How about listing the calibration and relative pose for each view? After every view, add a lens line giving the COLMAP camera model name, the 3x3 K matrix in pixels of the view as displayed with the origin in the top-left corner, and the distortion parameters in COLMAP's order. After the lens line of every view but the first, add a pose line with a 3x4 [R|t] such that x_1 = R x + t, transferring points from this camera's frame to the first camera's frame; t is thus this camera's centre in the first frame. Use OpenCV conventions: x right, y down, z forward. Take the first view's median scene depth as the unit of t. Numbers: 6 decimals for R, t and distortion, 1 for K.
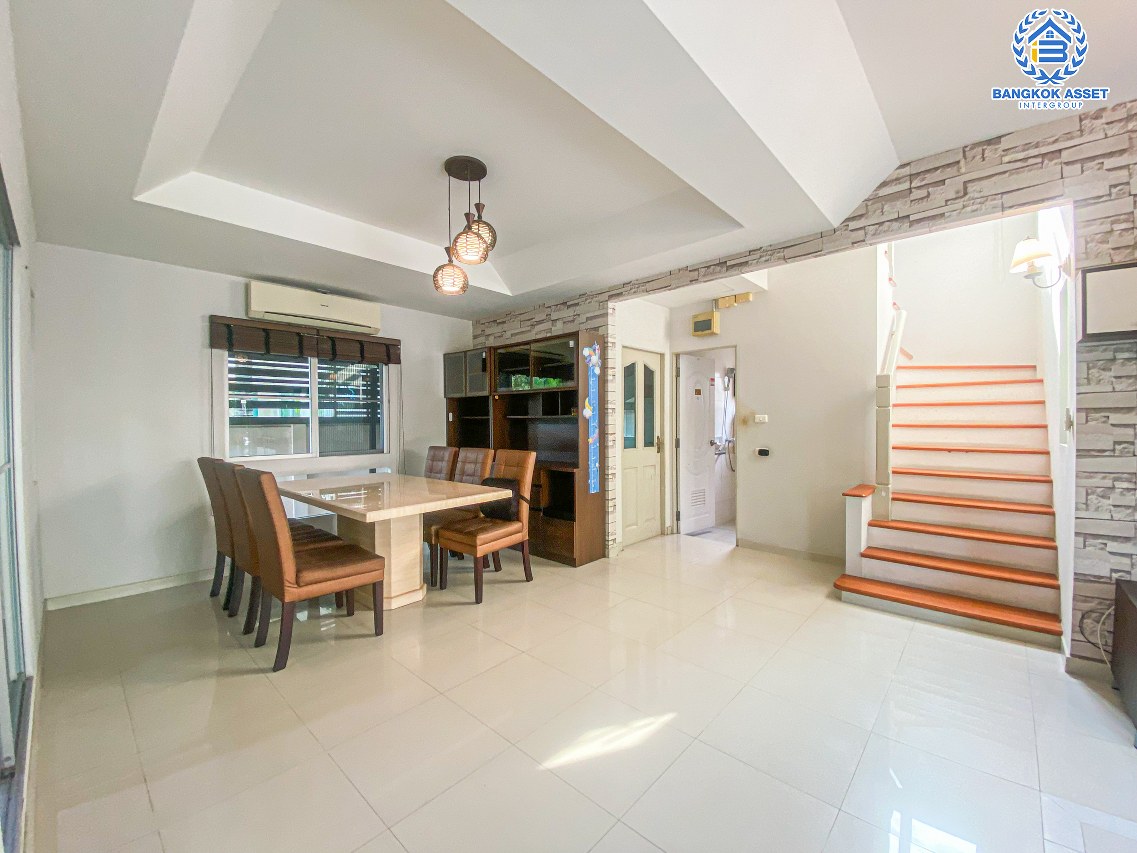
lens RADIAL K [[463.0, 0, 568.5], [0, 463.0, 426.5], [0, 0, 1]] dist [0.021407, -0.018599]
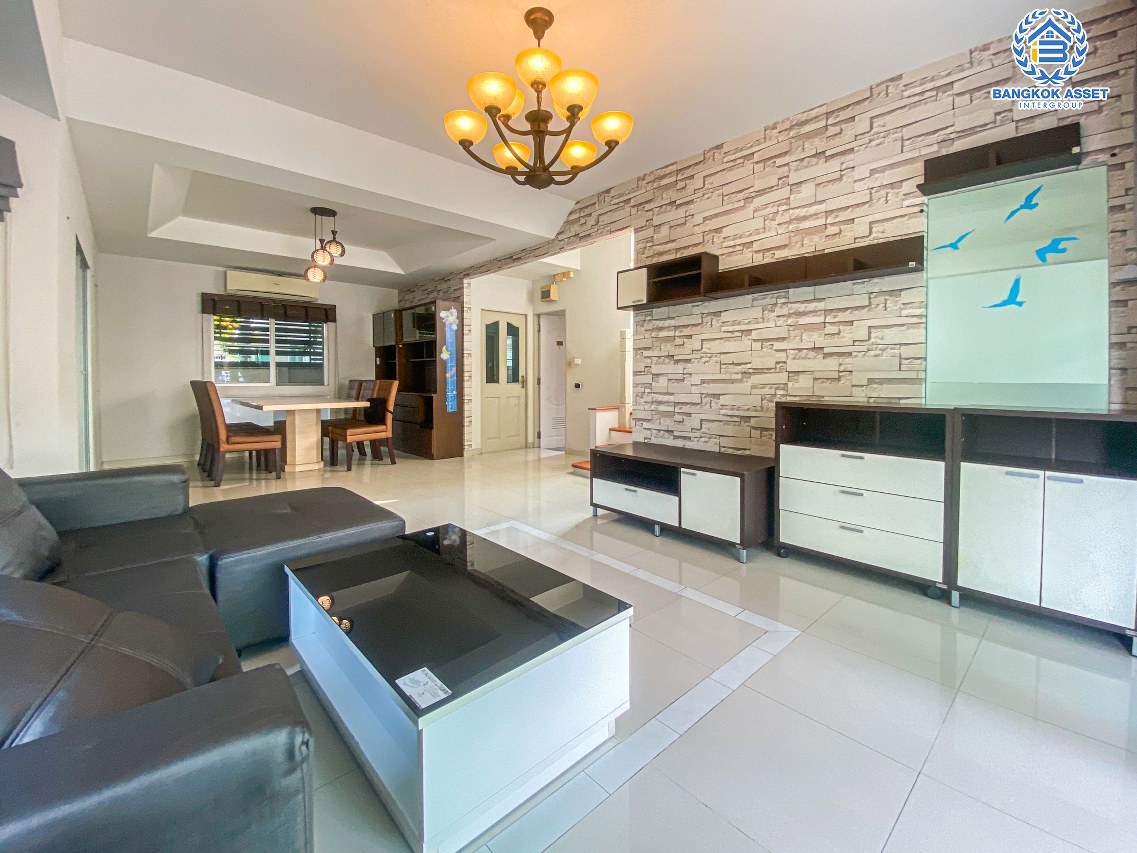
lens RADIAL K [[488.0, 0, 590.4], [0, 488.0, 394.4], [0, 0, 1]] dist [-0.001241, -0.013399]
pose [[0.997262, 0.009446, -0.073340, 0.587532], [-0.008097, 0.999793, 0.018662, 0.056555], [0.073501, -0.018017, 0.997132, -0.480479]]
